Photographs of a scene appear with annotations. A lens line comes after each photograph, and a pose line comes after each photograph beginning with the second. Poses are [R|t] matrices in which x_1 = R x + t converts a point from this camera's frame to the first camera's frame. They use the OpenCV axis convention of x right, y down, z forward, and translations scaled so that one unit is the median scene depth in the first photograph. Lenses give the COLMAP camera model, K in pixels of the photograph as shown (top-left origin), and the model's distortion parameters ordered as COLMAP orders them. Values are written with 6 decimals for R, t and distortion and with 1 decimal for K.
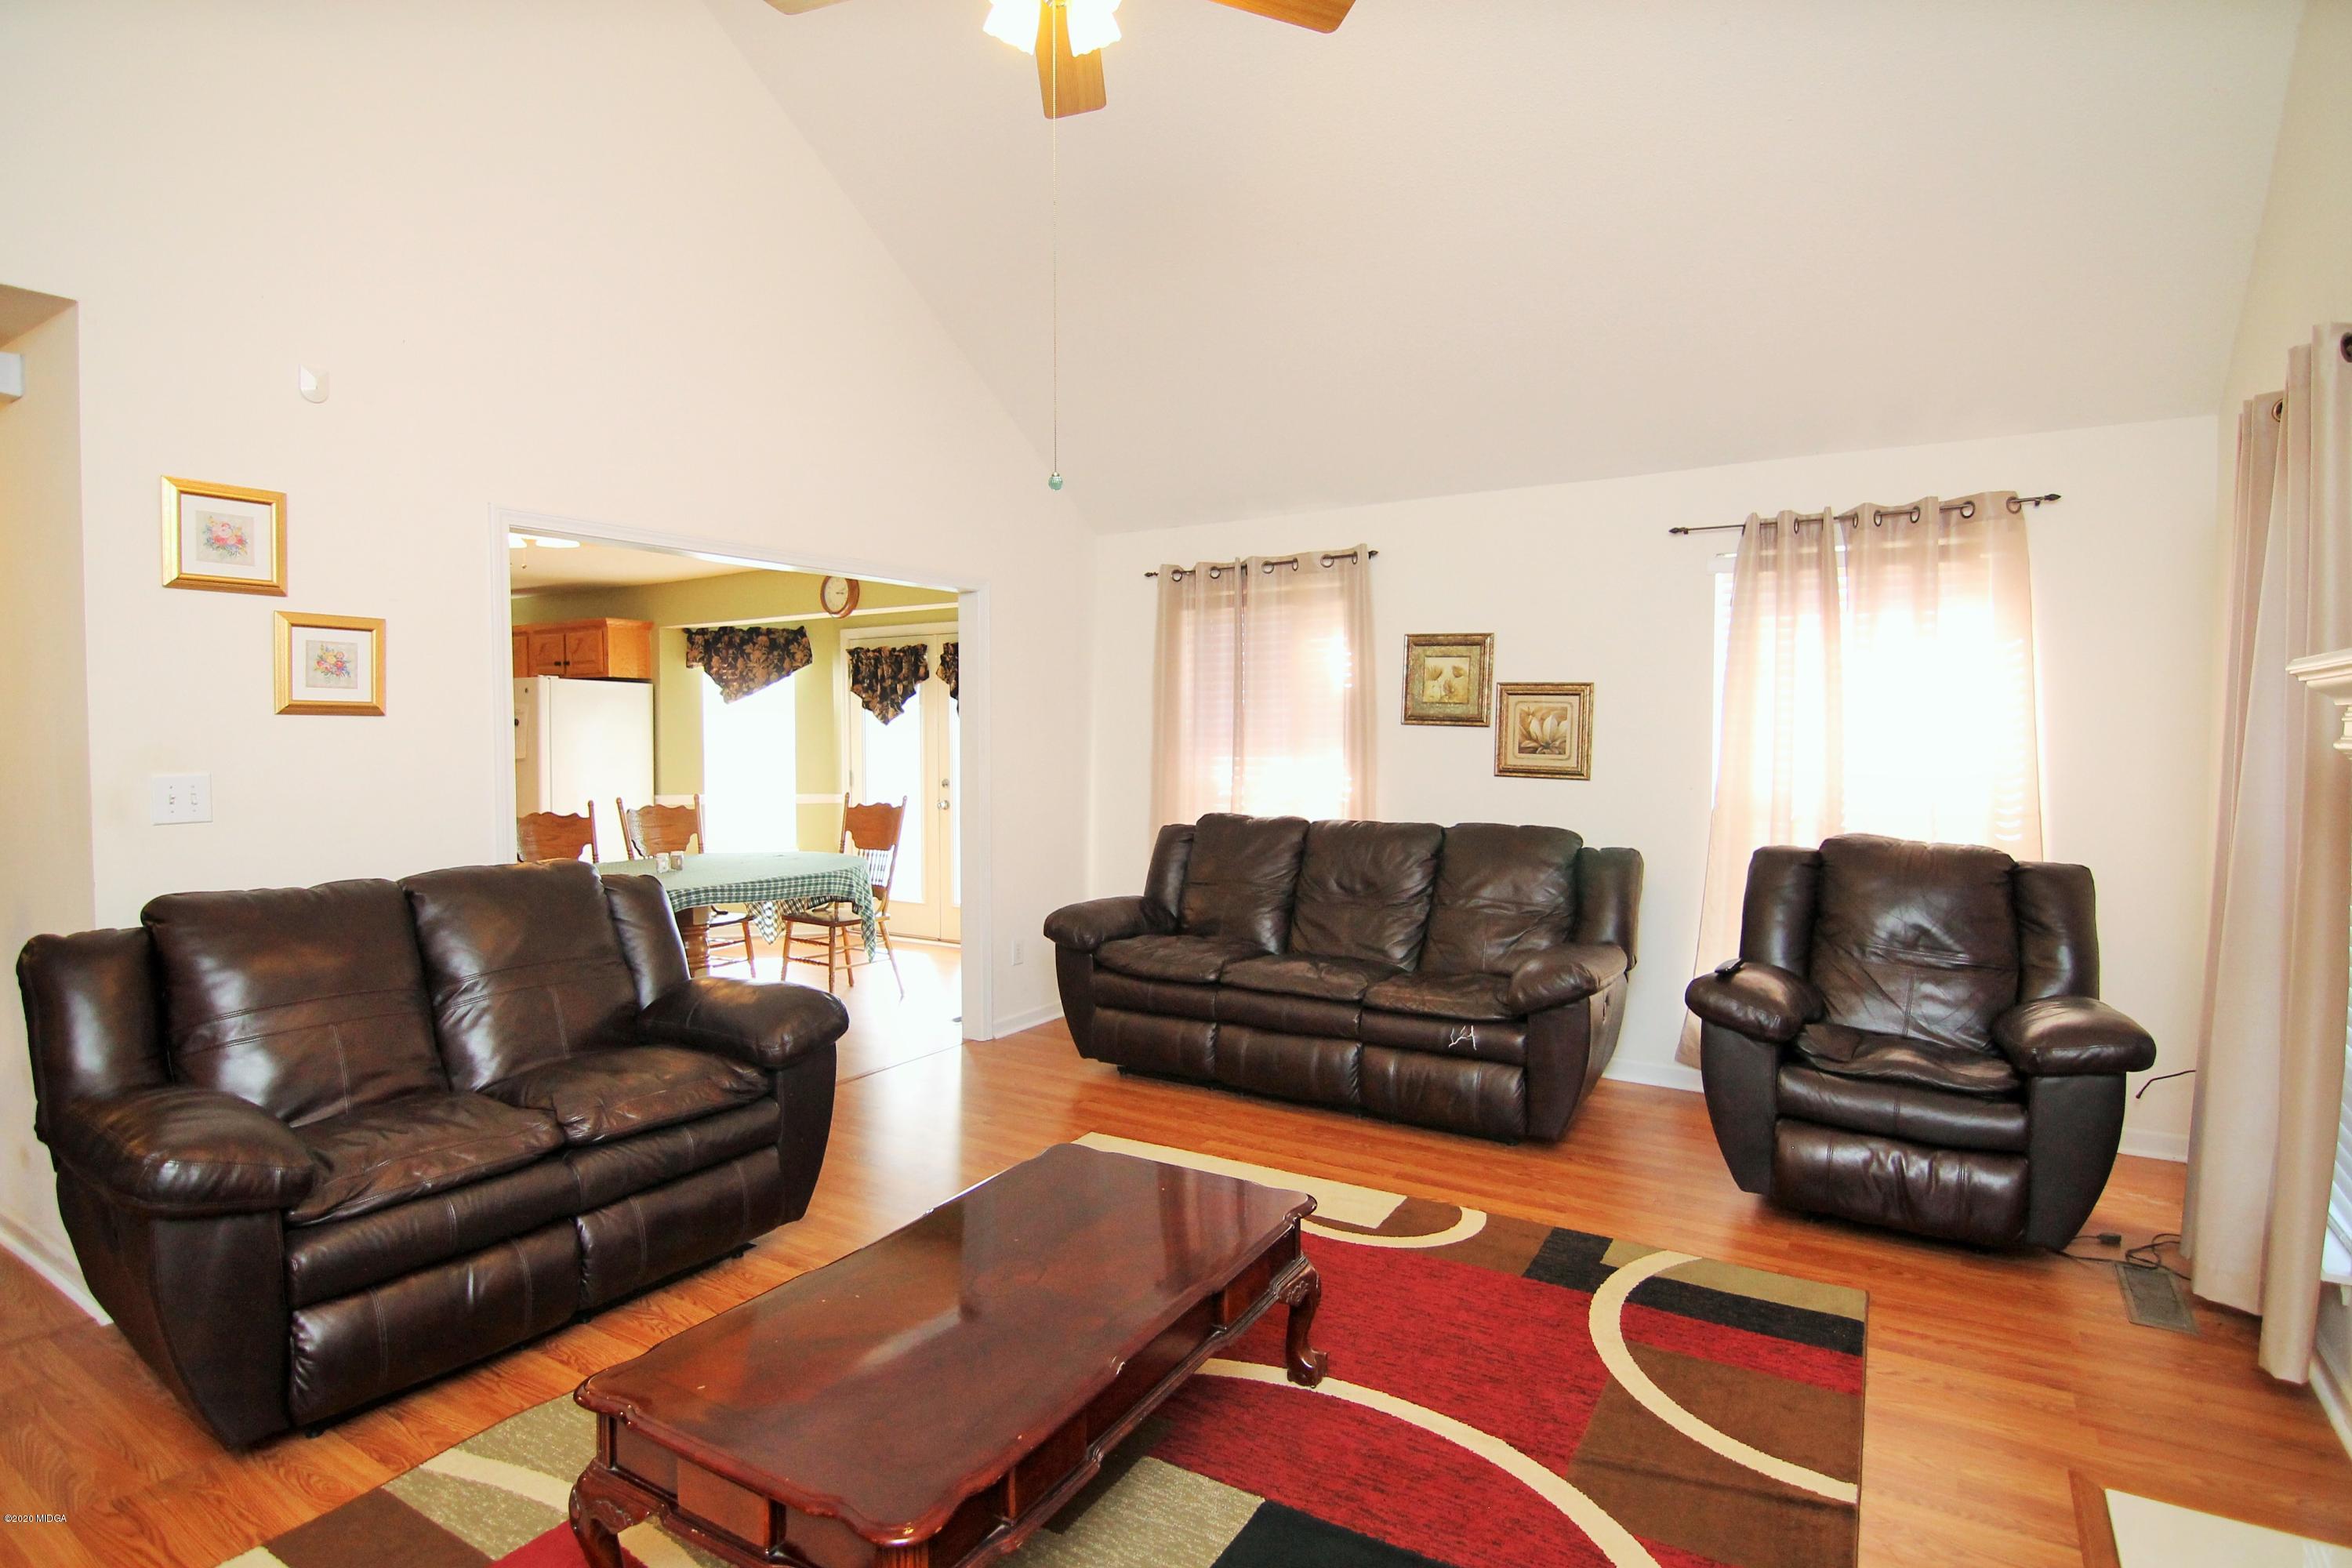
lens RADIAL K [[1234.0, 0, 1174.8], [0, 1234.0, 780.2], [0, 0, 1]] dist [-0.002100, -0.001681]
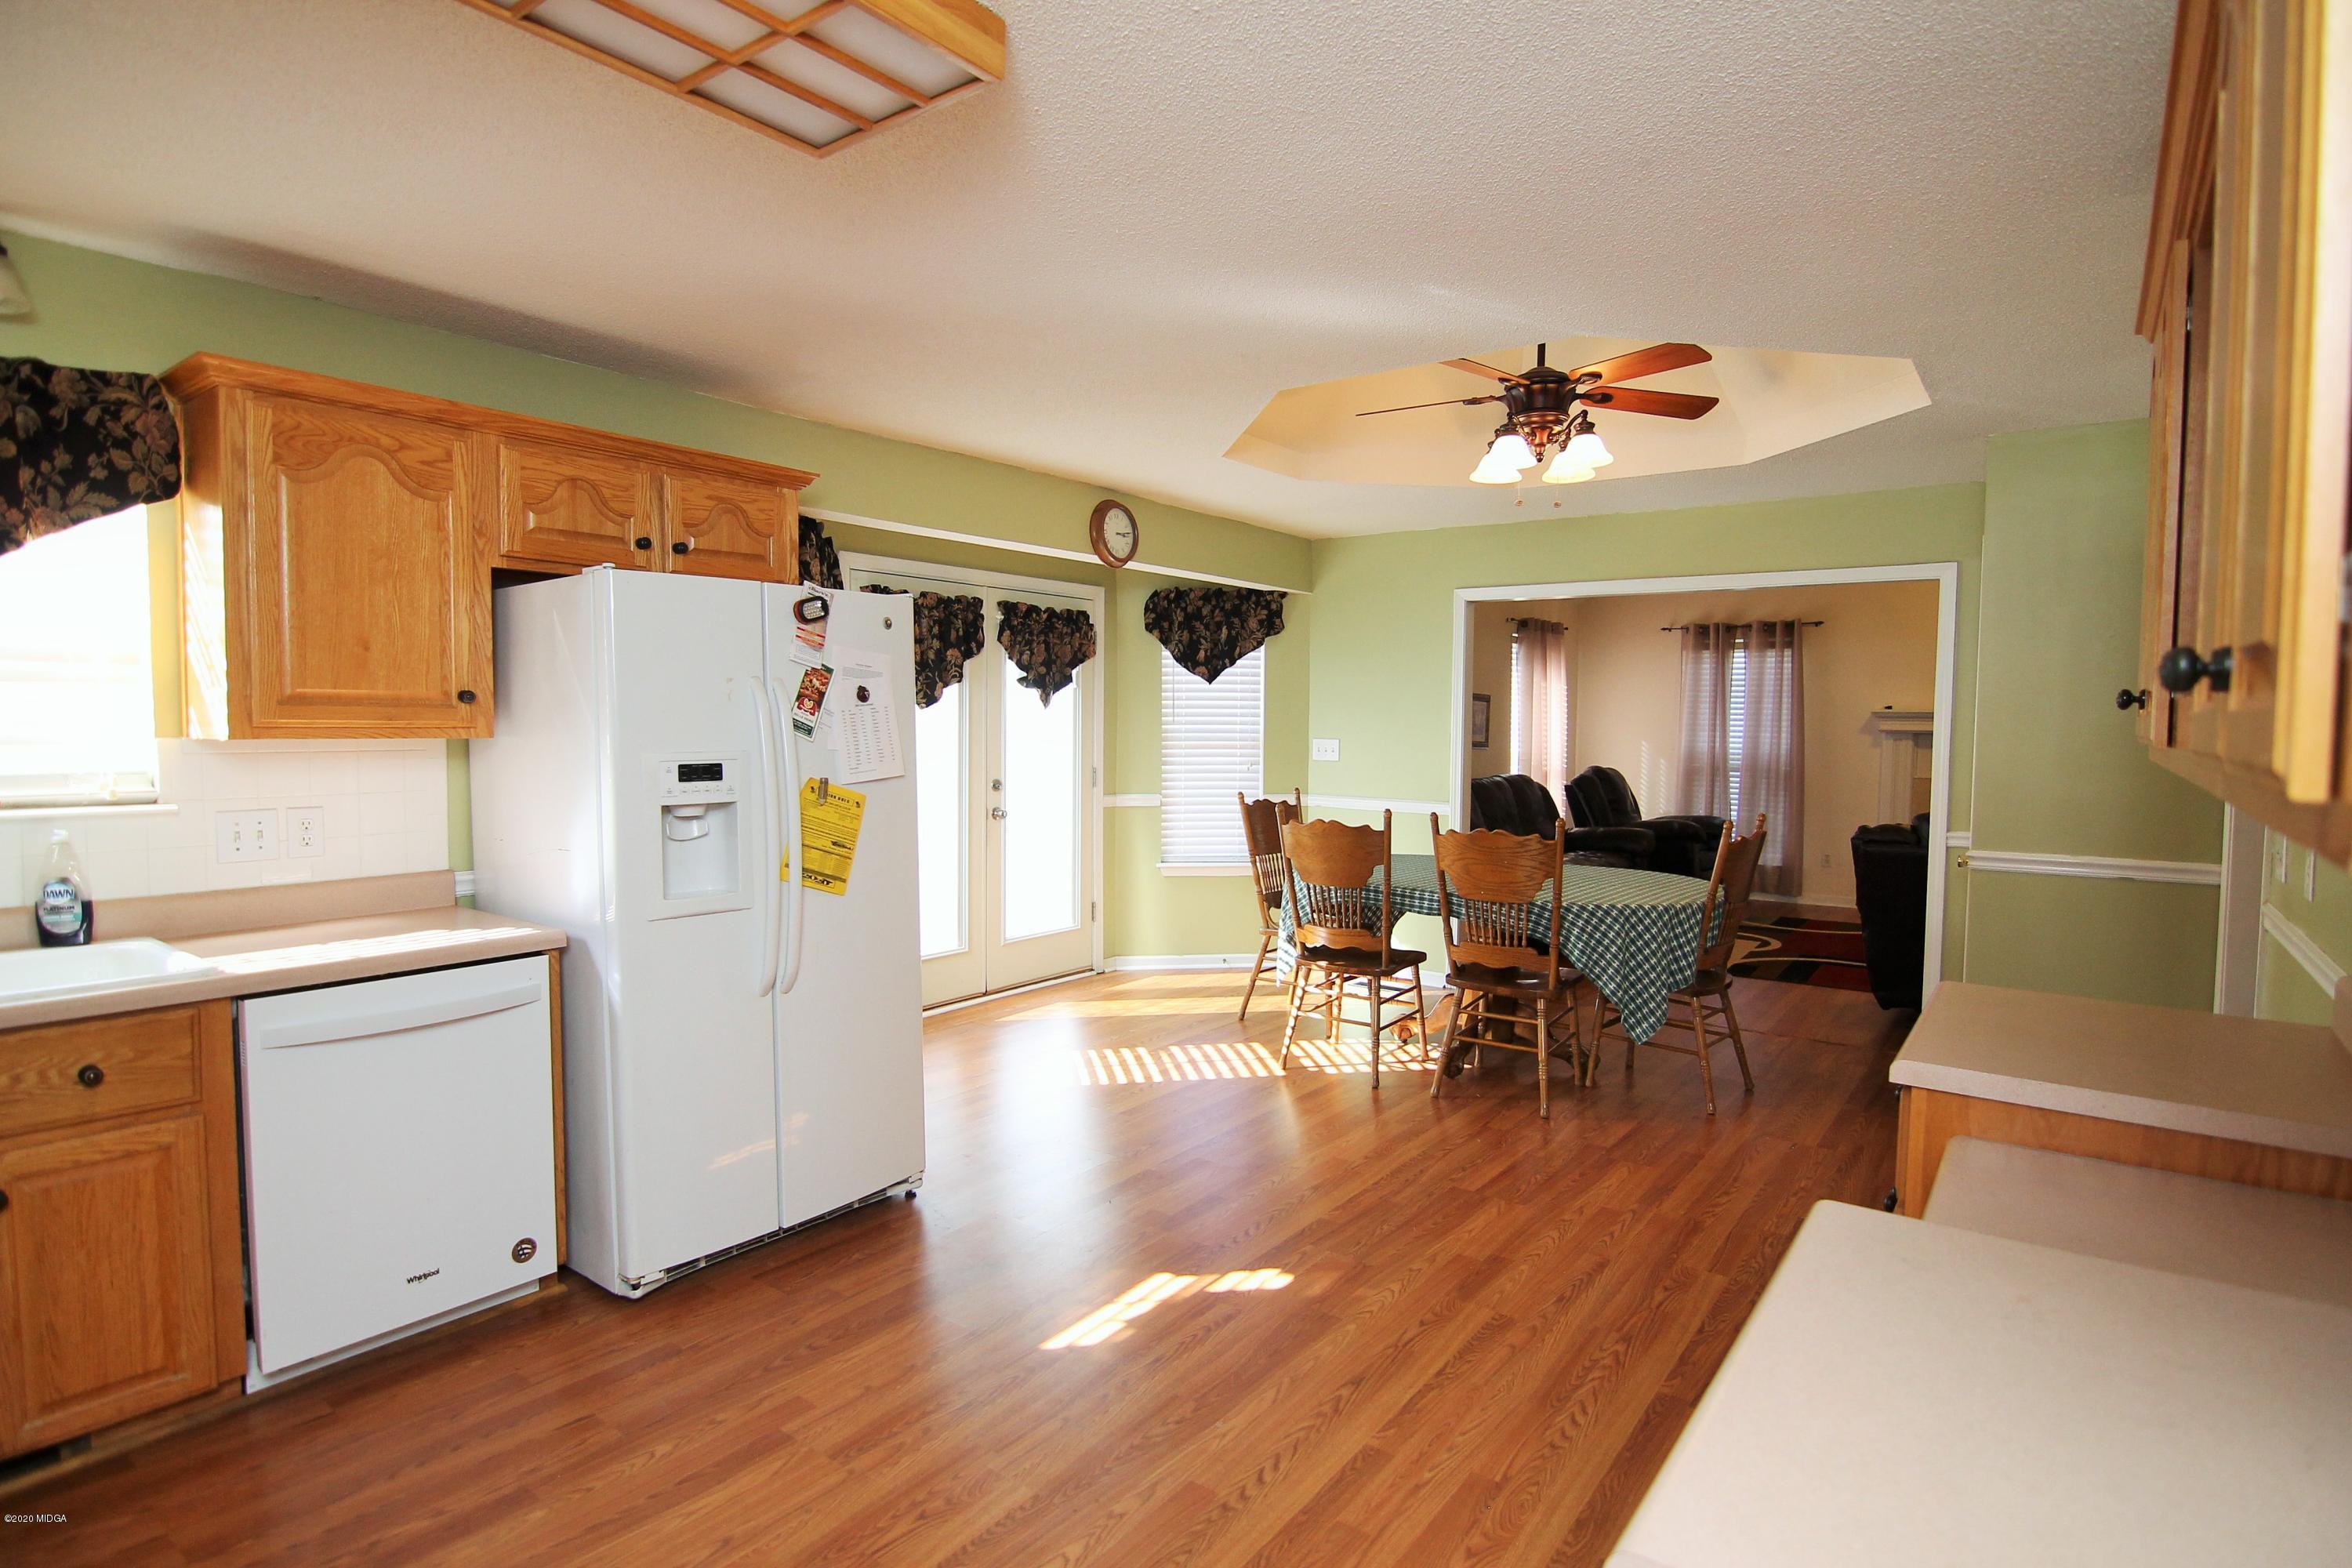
lens RADIAL K [[1208.1, 0, 1176.0], [0, 1208.1, 784.0], [0, 0, 1]] dist [-0.003683, -0.012782]
pose [[0.066395, -0.054122, 0.996325, -0.896037], [0.025423, 0.998295, 0.052534, -0.033104], [-0.997469, 0.021841, 0.067658, 0.812308]]
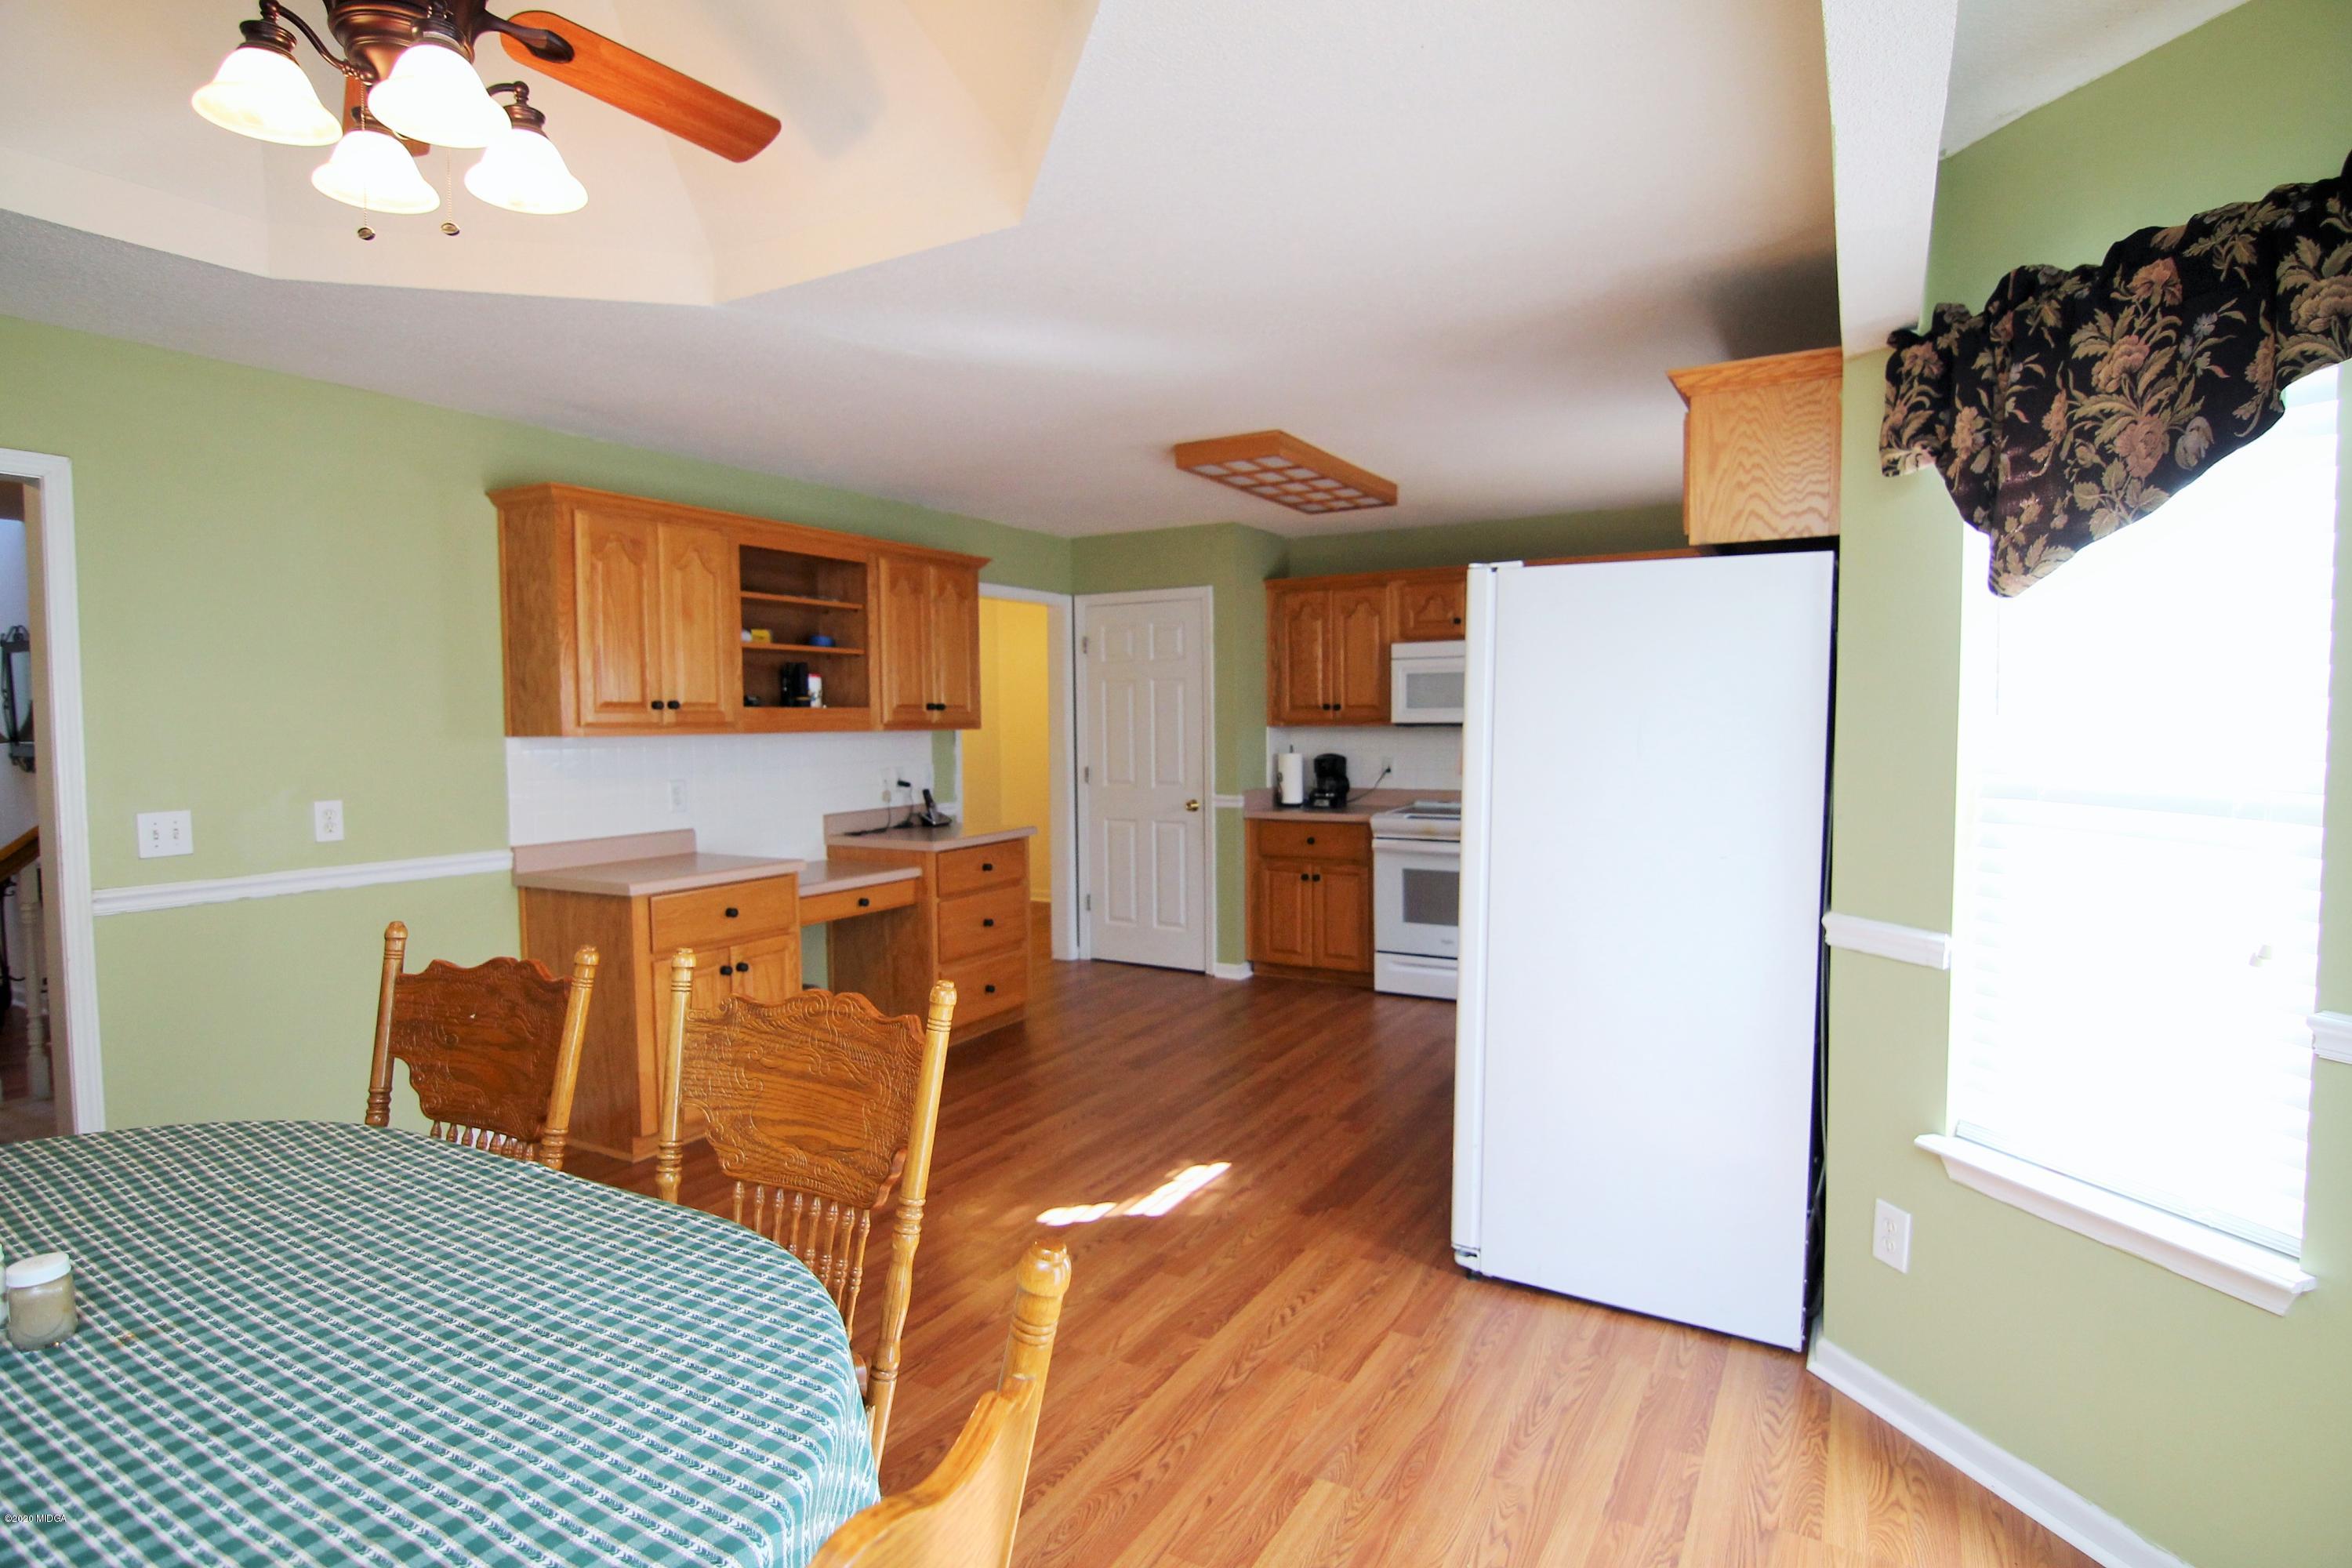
lens RADIAL K [[1198.7, 0, 1156.8], [0, 1198.7, 784.5], [0, 0, 1]] dist [-0.000881, -0.021136]
pose [[0.043112, 0.056387, -0.997478, -0.130607], [-0.027320, 0.998099, 0.055241, -0.031927], [0.998697, 0.024870, 0.044571, 0.823376]]
